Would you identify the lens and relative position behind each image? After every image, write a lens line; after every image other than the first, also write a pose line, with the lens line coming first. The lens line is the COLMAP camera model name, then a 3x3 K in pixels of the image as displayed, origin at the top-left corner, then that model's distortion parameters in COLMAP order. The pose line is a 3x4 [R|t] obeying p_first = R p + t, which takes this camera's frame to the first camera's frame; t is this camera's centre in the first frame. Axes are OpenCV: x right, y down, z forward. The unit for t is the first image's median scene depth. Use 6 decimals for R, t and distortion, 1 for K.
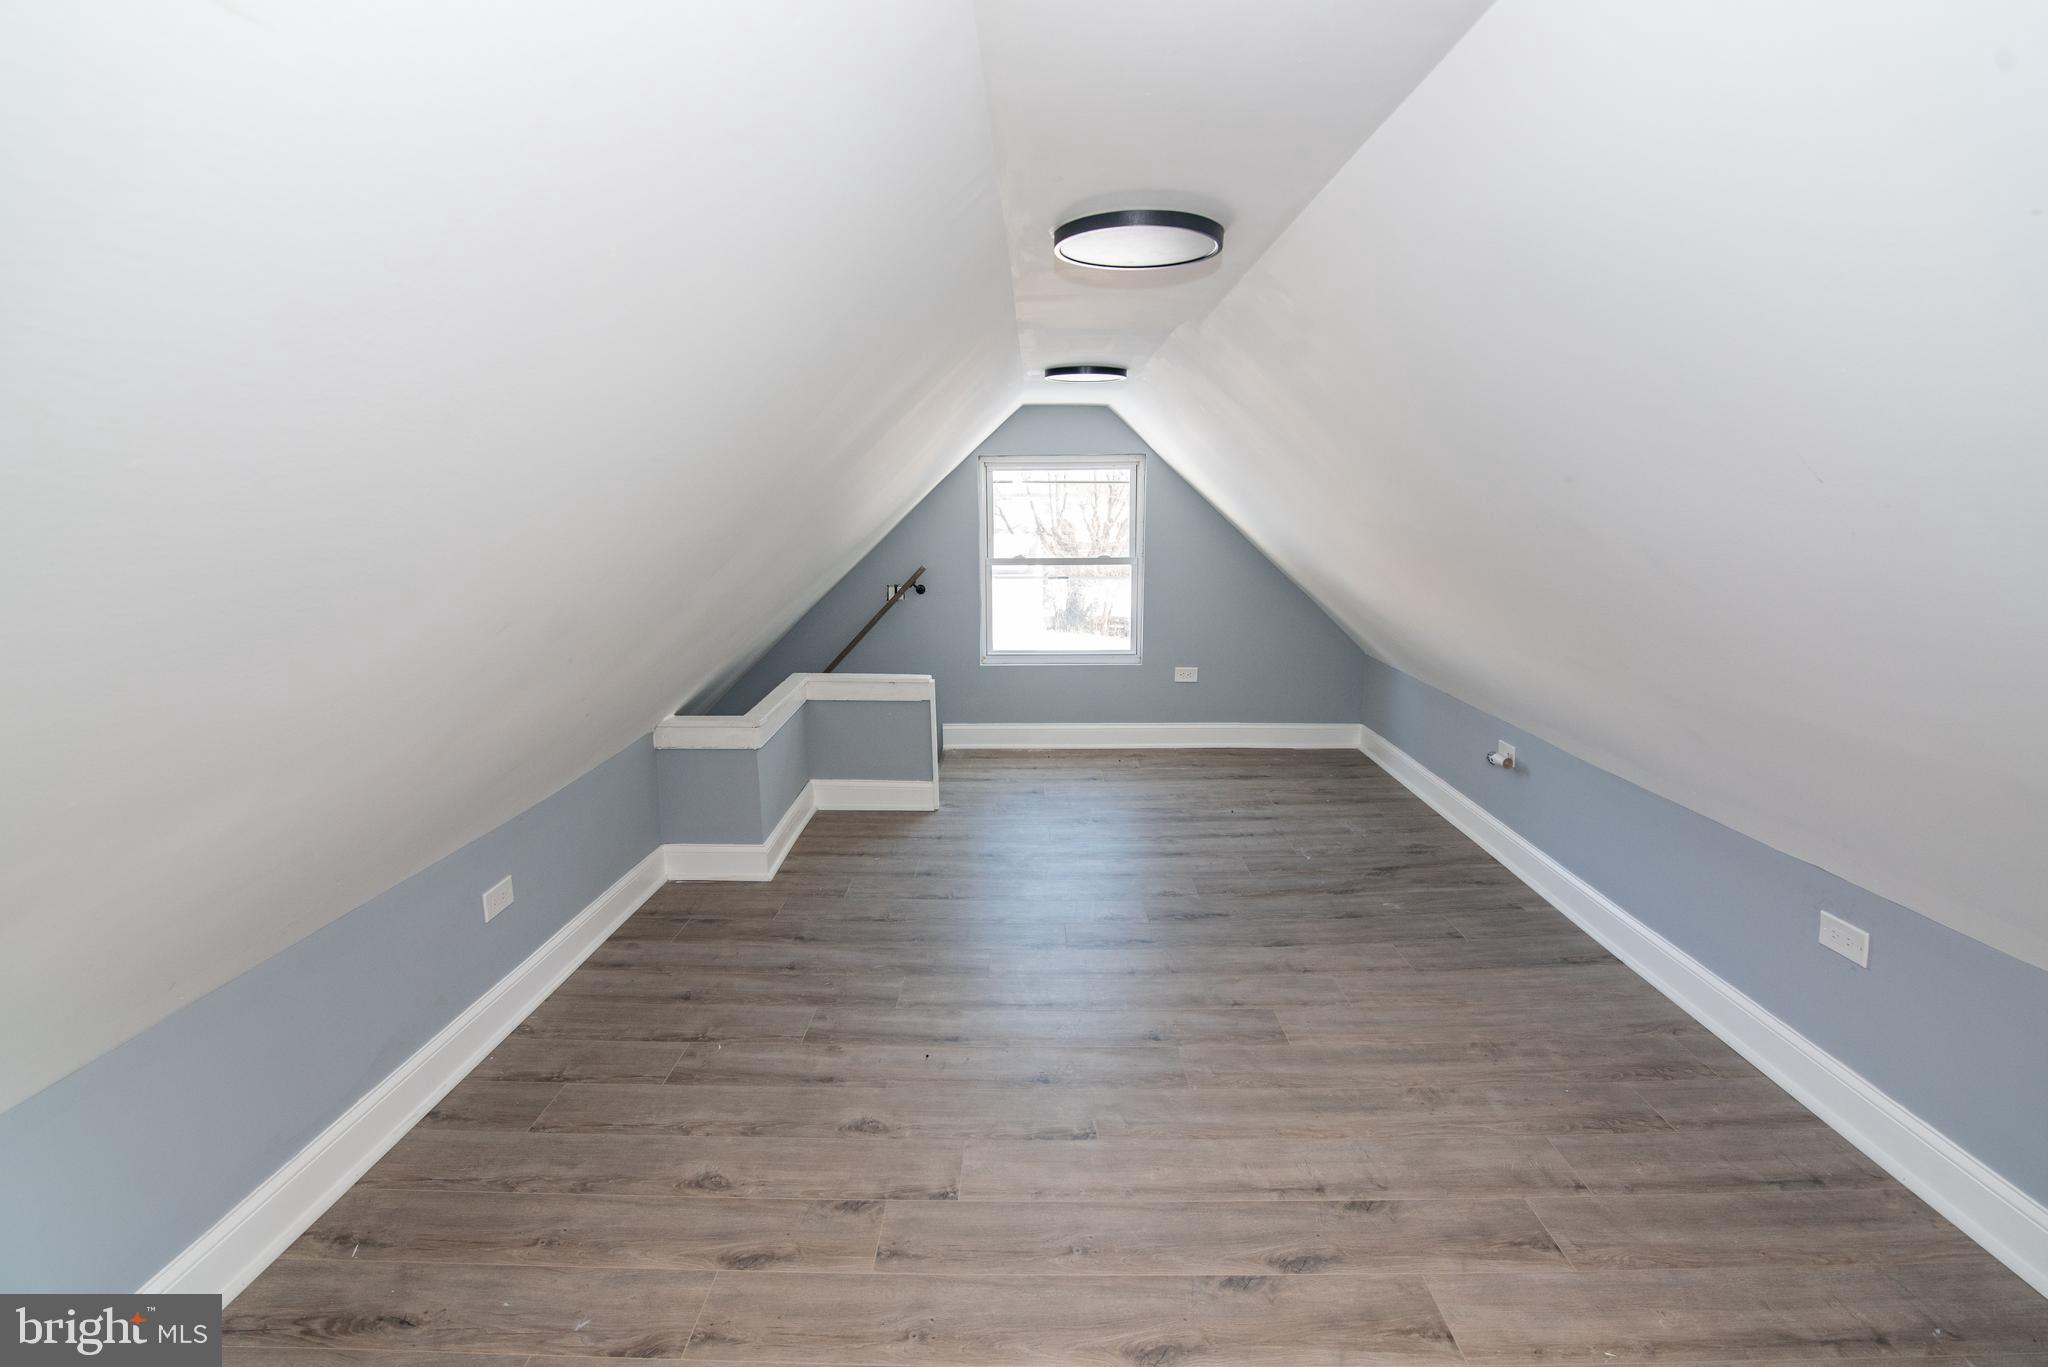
lens RADIAL K [[951.2, 0, 1011.4], [0, 951.2, 685.4], [0, 0, 1]] dist [-0.020764, 0.001541]
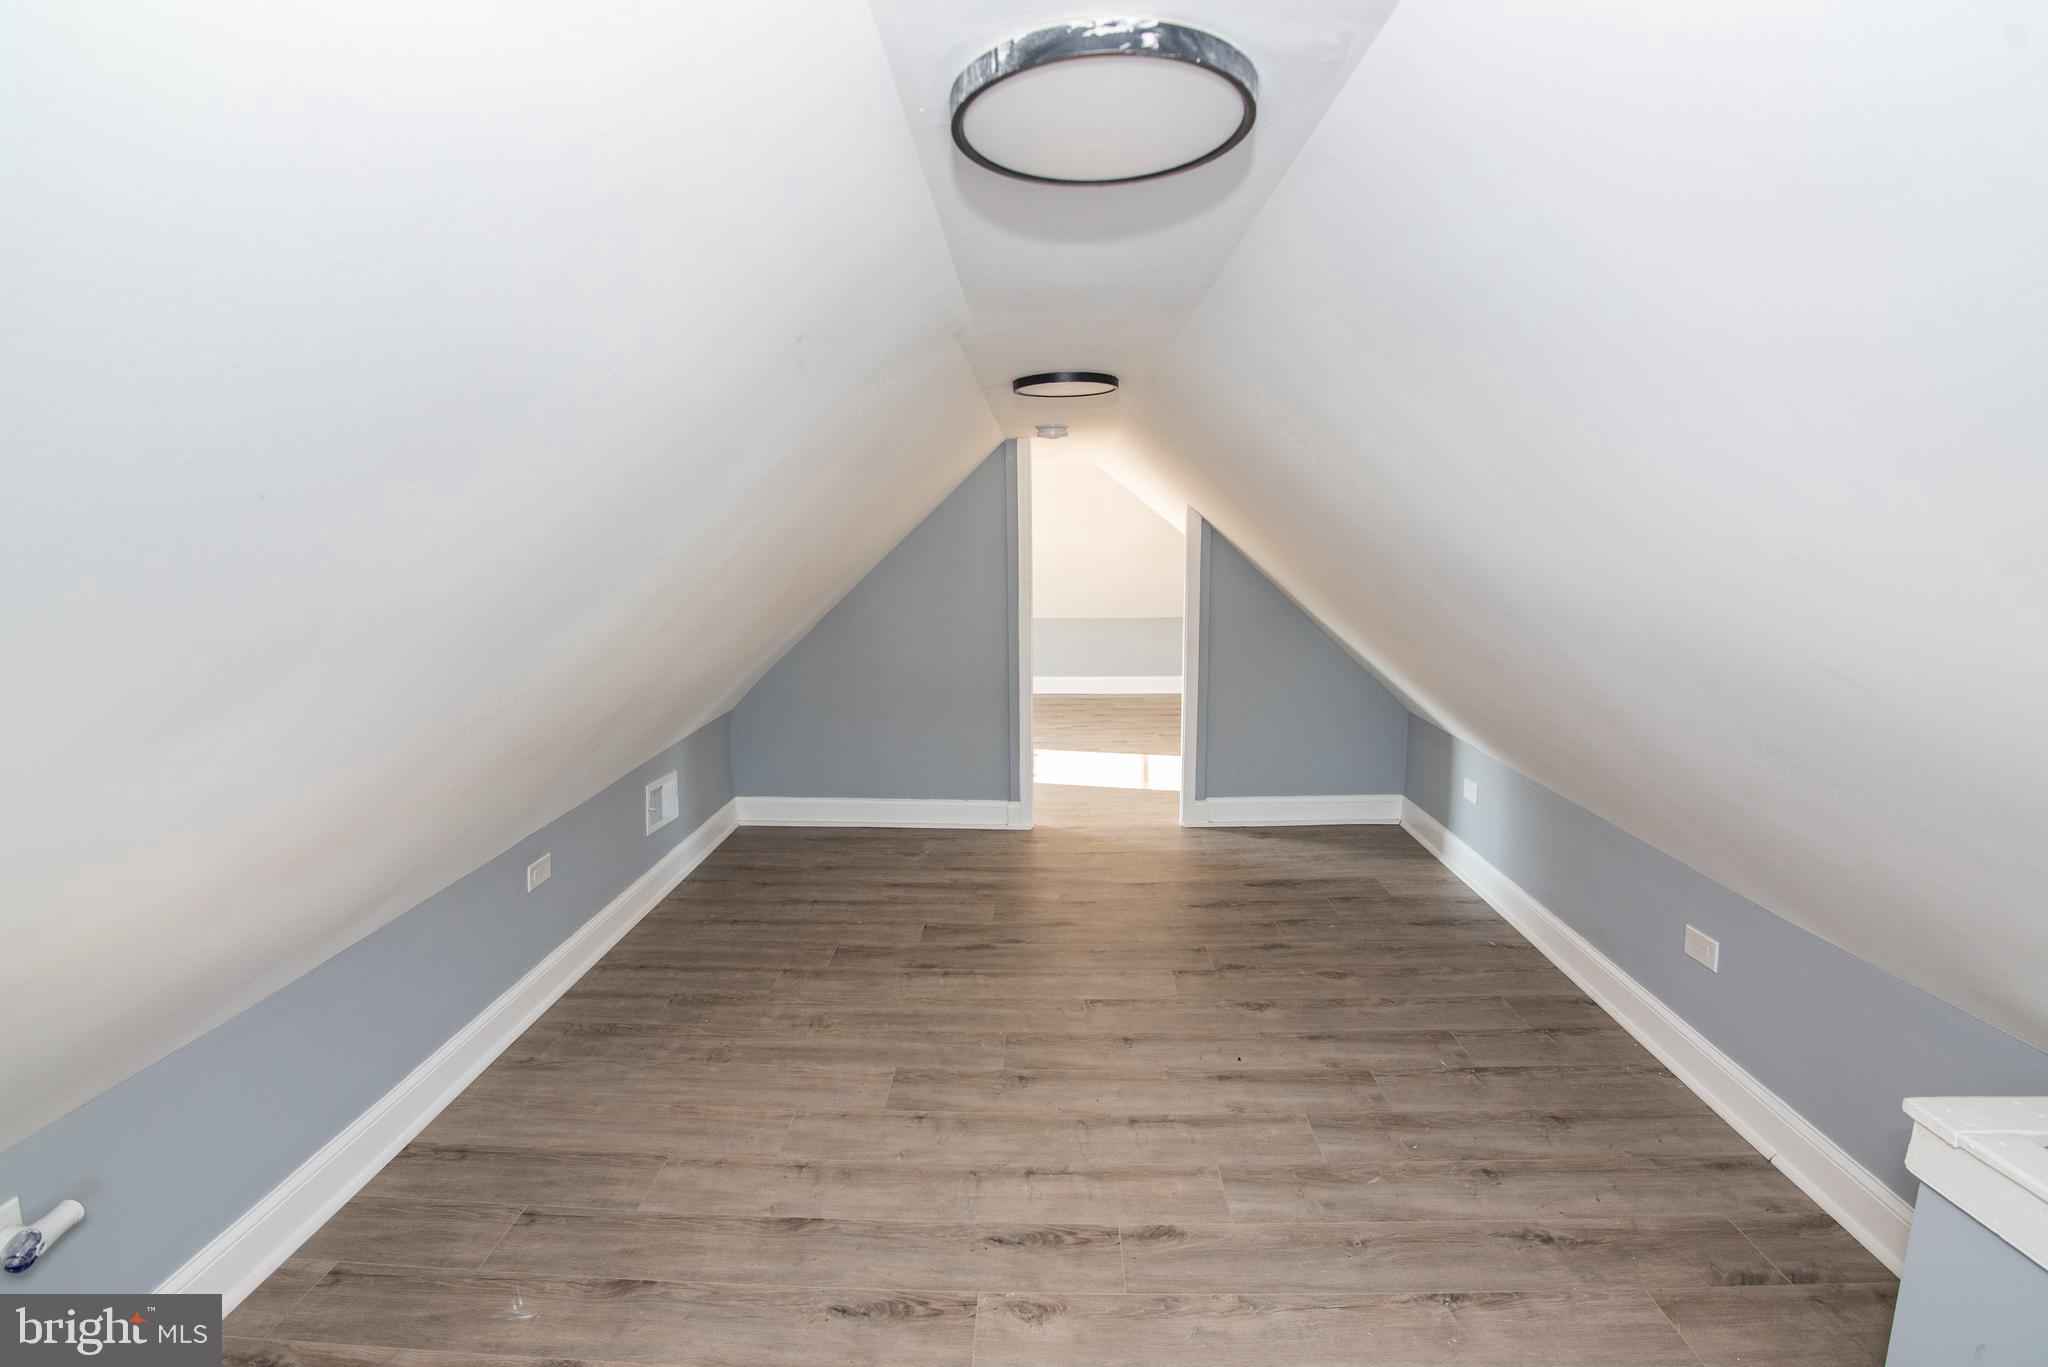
lens RADIAL K [[951.2, 0, 1011.4], [0, 951.2, 685.4], [0, 0, 1]] dist [-0.020764, 0.001541]
pose [[-0.999762, 0.015988, 0.014822, 0.148207], [0.020134, 0.937868, 0.346406, -0.385833], [-0.008363, 0.346623, -0.937967, 1.879243]]
